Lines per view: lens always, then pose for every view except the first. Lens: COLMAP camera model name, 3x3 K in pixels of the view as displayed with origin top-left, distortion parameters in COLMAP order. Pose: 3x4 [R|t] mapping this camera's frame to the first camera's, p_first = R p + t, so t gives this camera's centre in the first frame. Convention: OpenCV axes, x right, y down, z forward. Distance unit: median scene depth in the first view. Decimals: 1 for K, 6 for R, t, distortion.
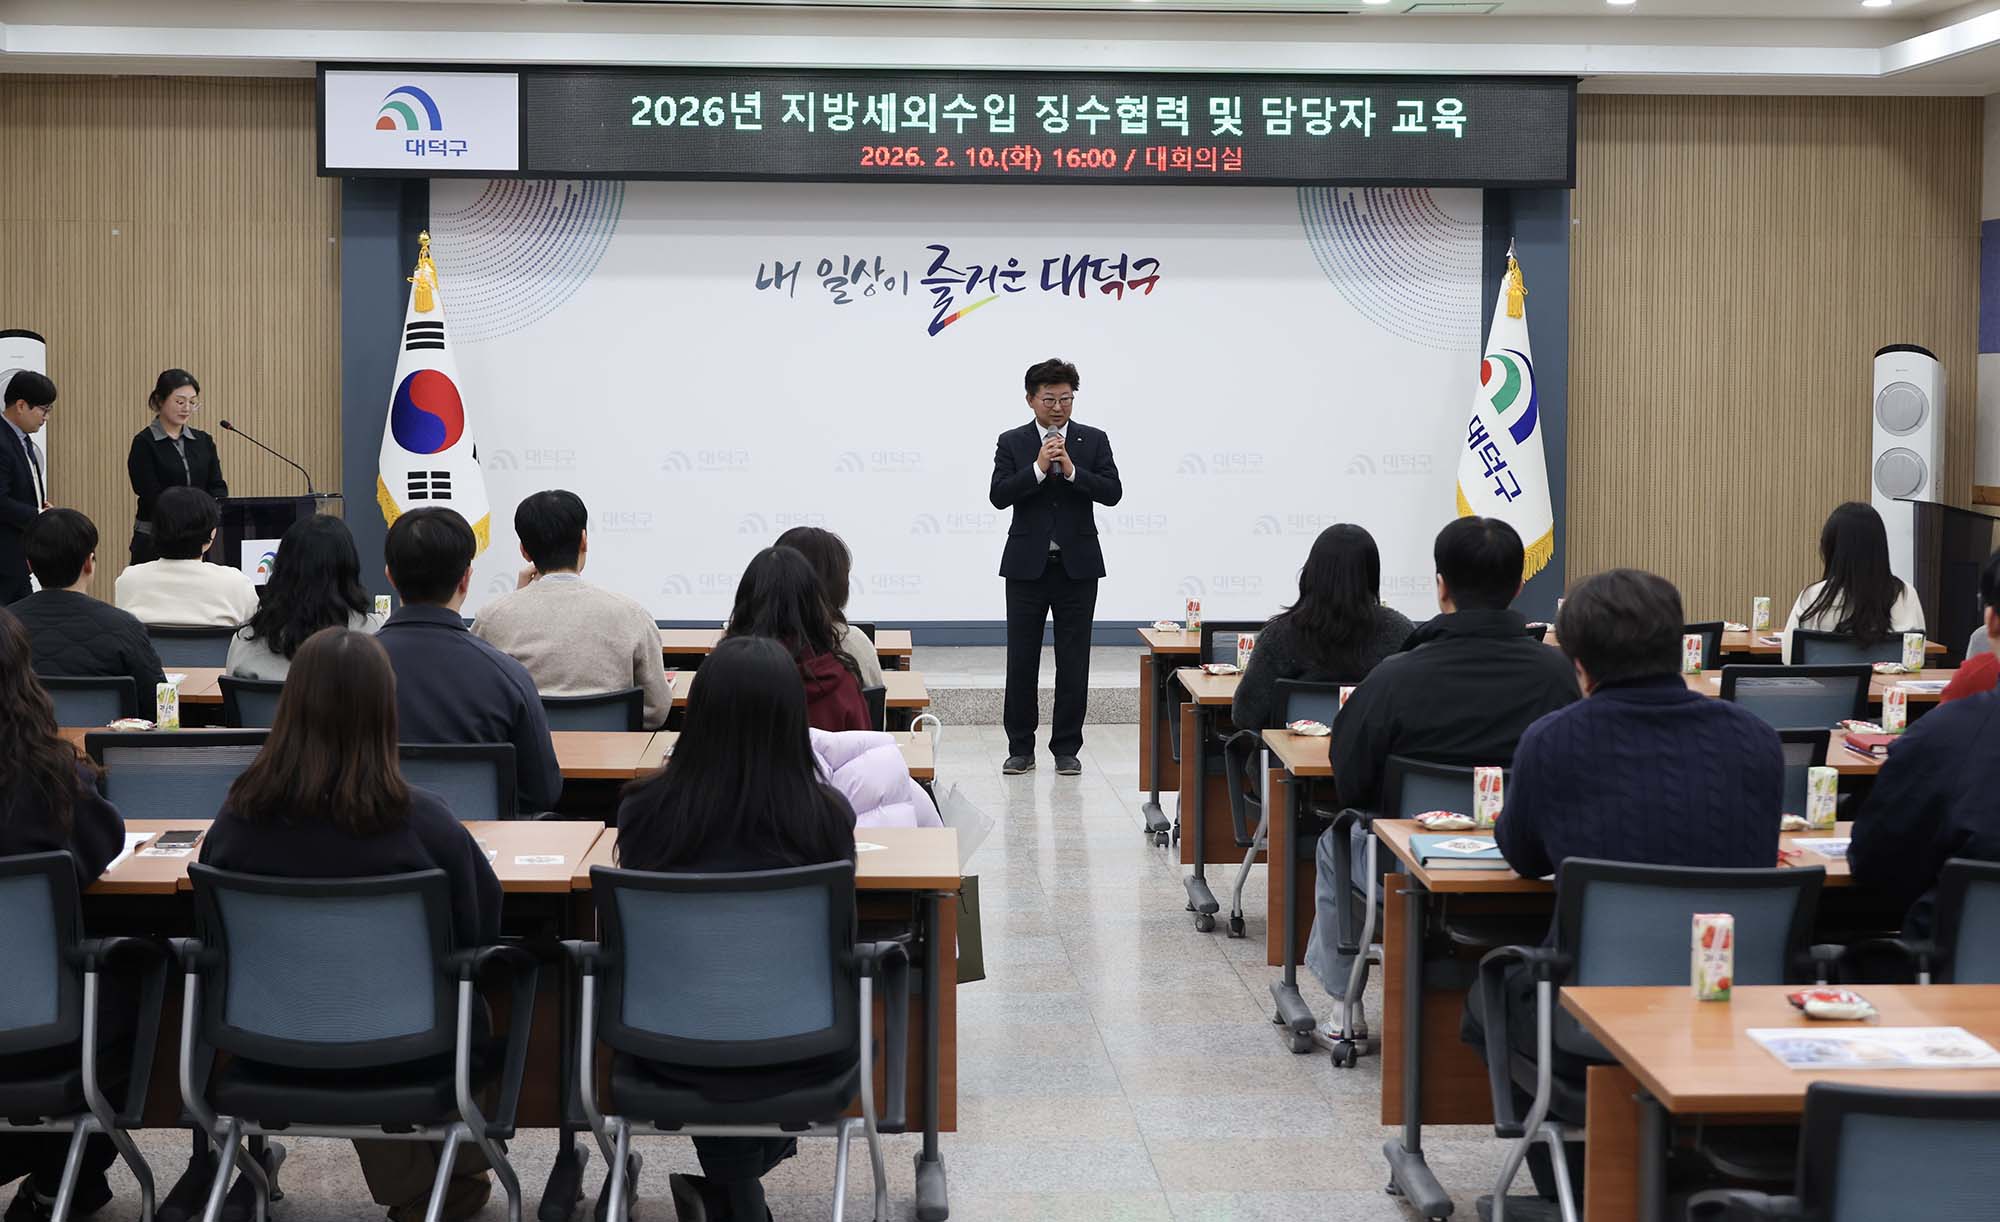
lens RADIAL K [[2952.6, 0, 1000.0], [0, 2952.6, 611.0], [0, 0, 1]] dist [-0.066656, -0.026971]
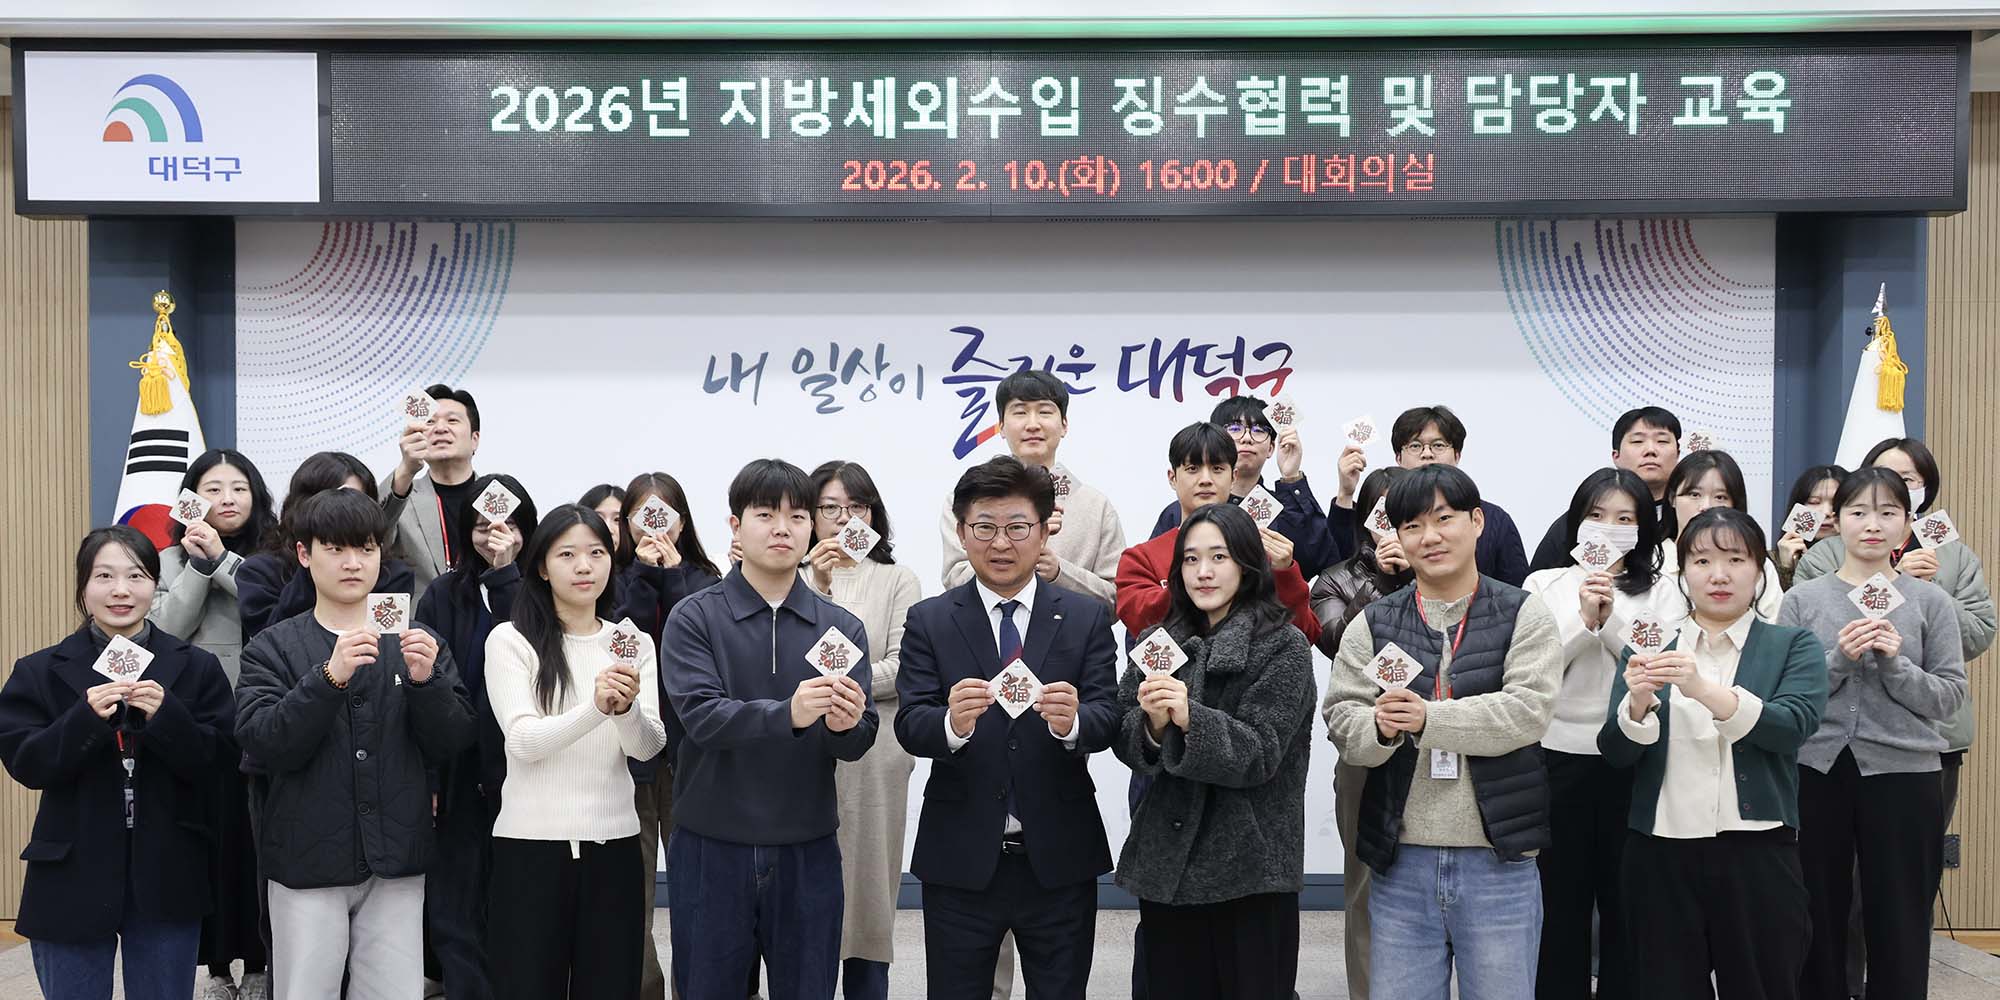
lens RADIAL K [[1804.7, 0, 951.9], [0, 1804.7, 641.7], [0, 0, 1]] dist [0.003072, -0.005210]
pose [[0.997905, -0.002458, -0.064657, 0.002451], [0.000402, 0.999494, -0.031793, -0.038818], [0.064702, 0.031701, 0.997401, 0.605238]]
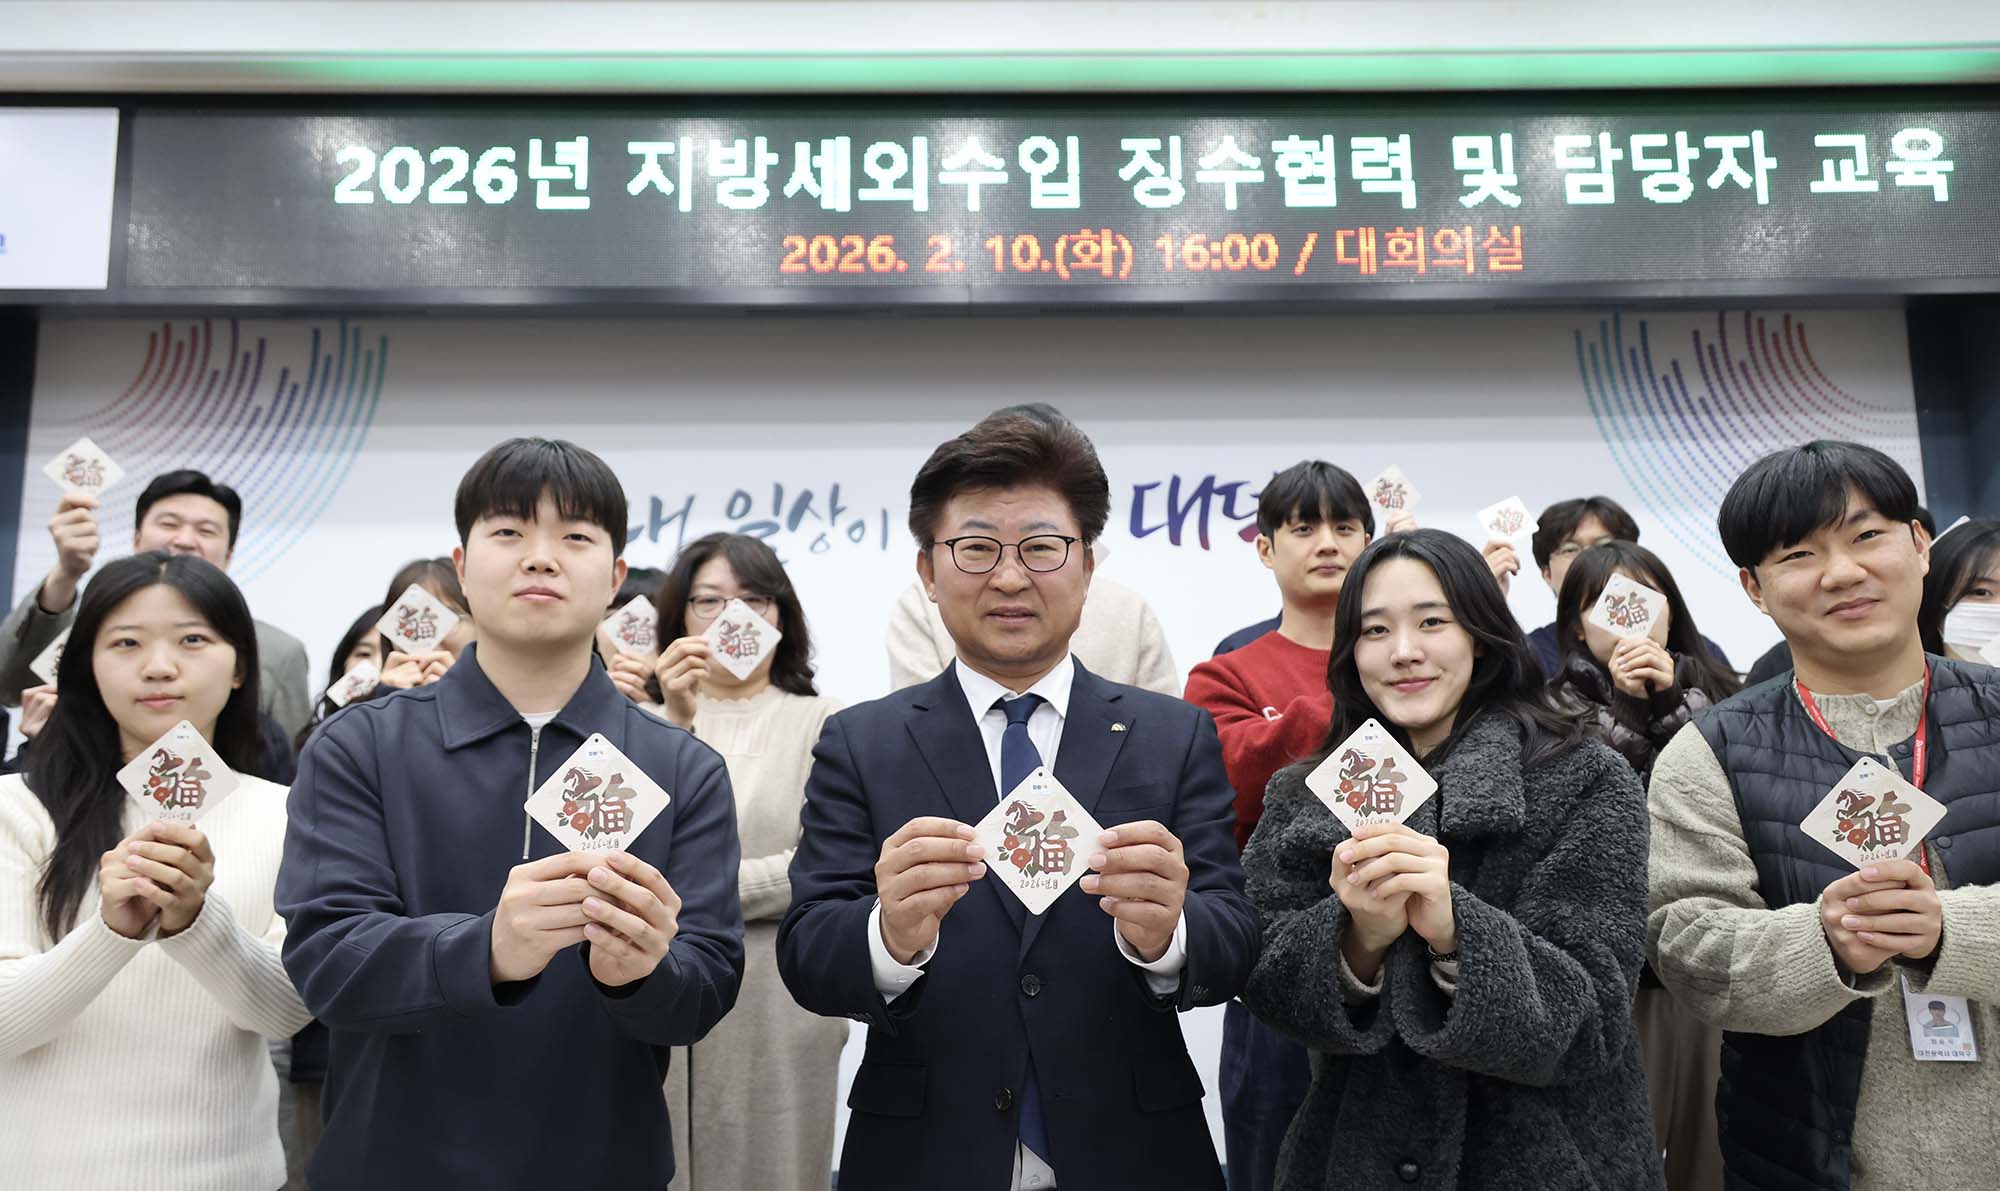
lens RADIAL K [[1559.9, 0, 985.0], [0, 1559.9, 603.2], [0, 0, 1]] dist [0.004989, 0.002196]
pose [[0.999313, -0.022137, -0.029738, -0.005008], [0.015292, 0.976859, -0.213337, -0.036300], [0.033772, 0.212735, 0.976526, 0.745089]]
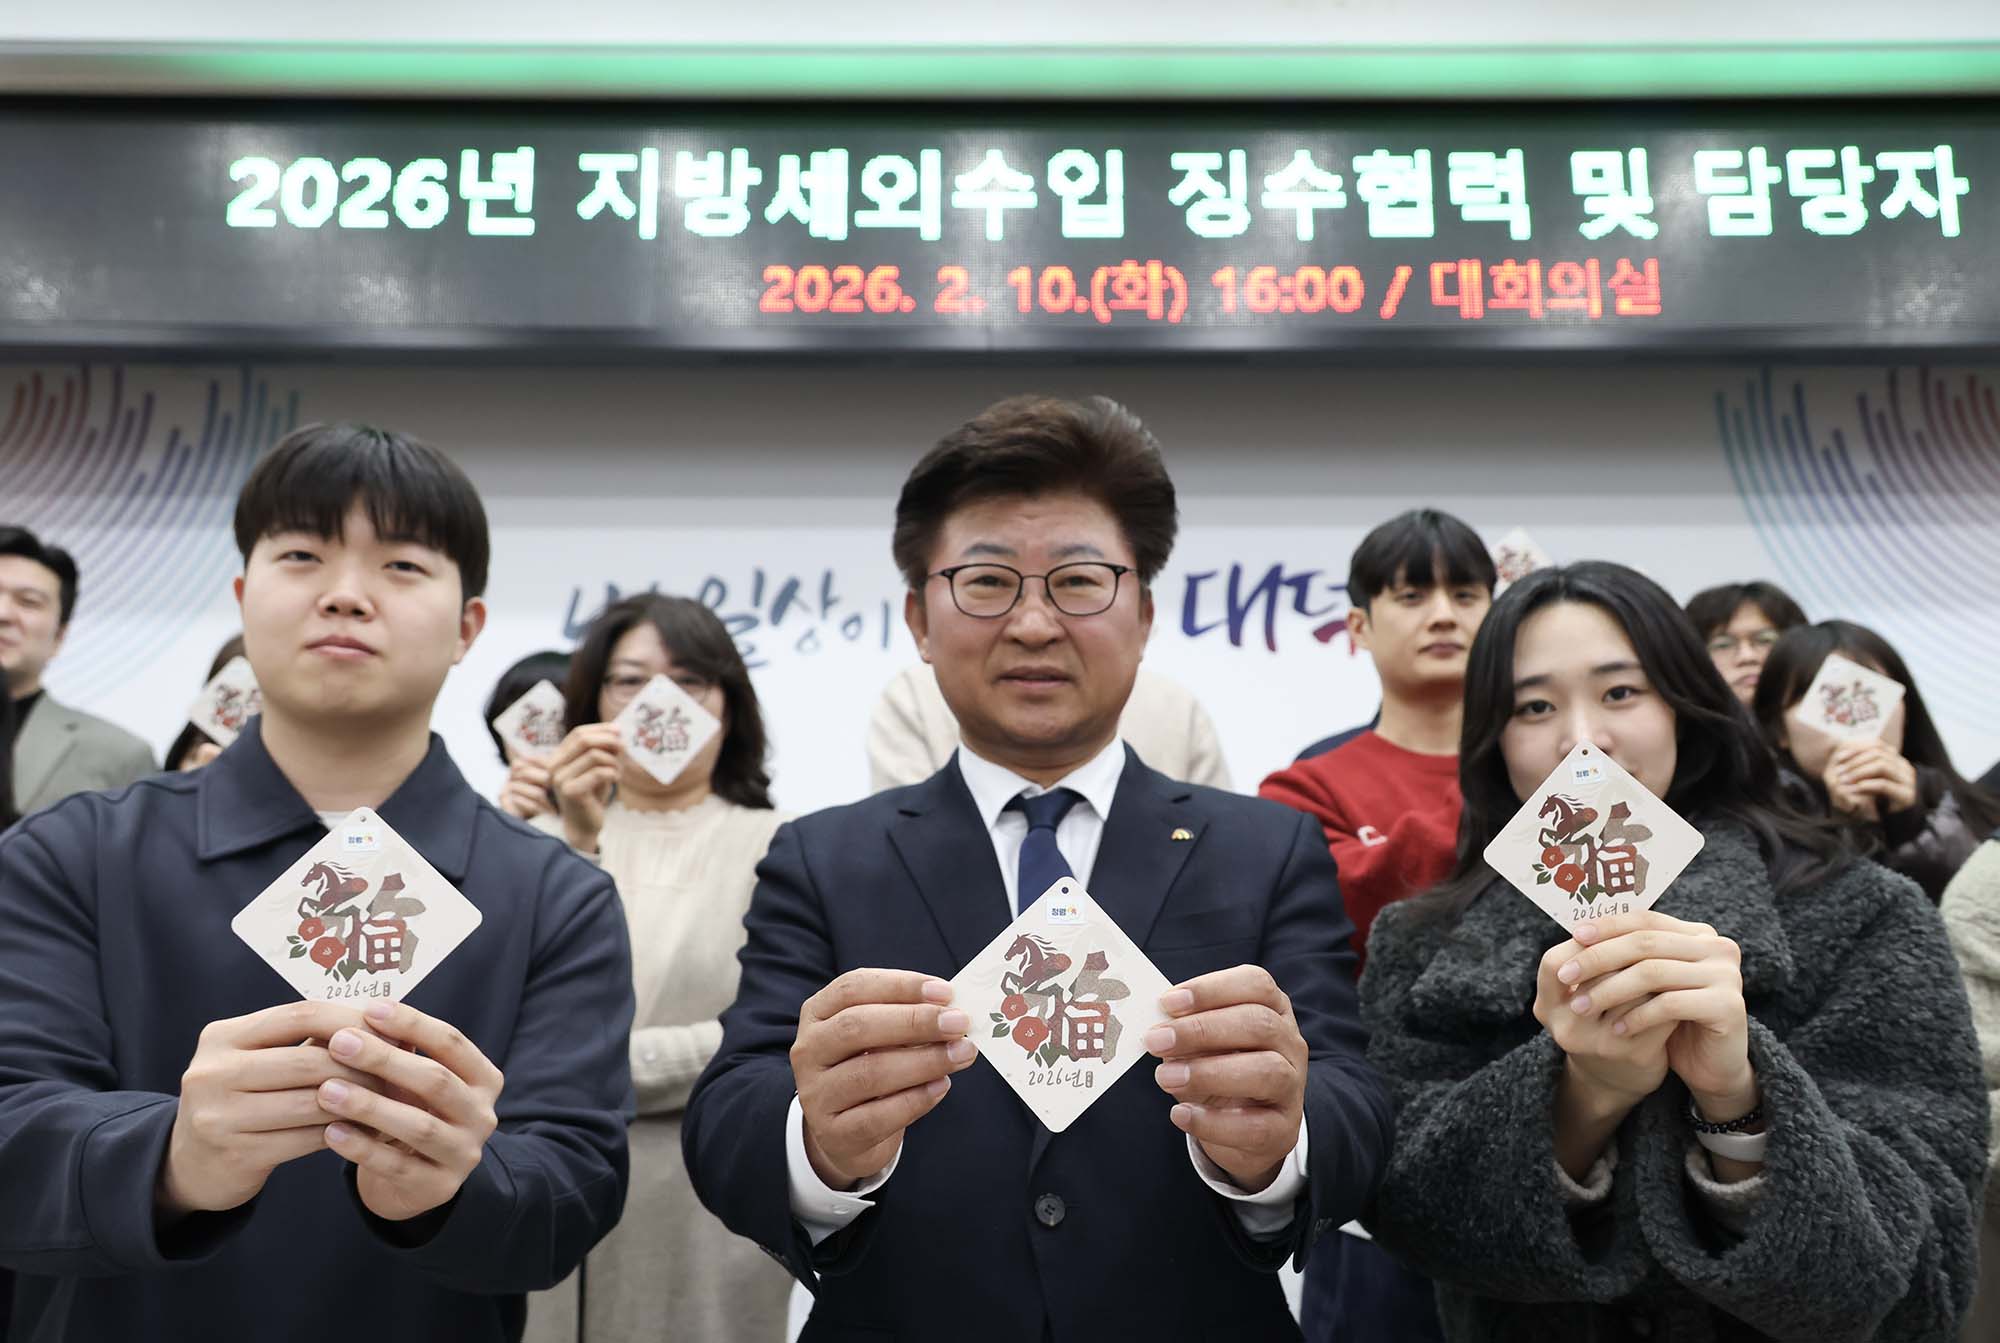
lens RADIAL K [[1713.6, 0, 1000.0], [0, 1713.6, 671.5], [0, 0, 1]] dist [0.009672, 0.001193]
pose [[0.999079, -0.015796, -0.039898, -0.003845], [0.005252, 0.967799, -0.251668, -0.038057], [0.042589, 0.251227, 0.966991, 0.771854]]
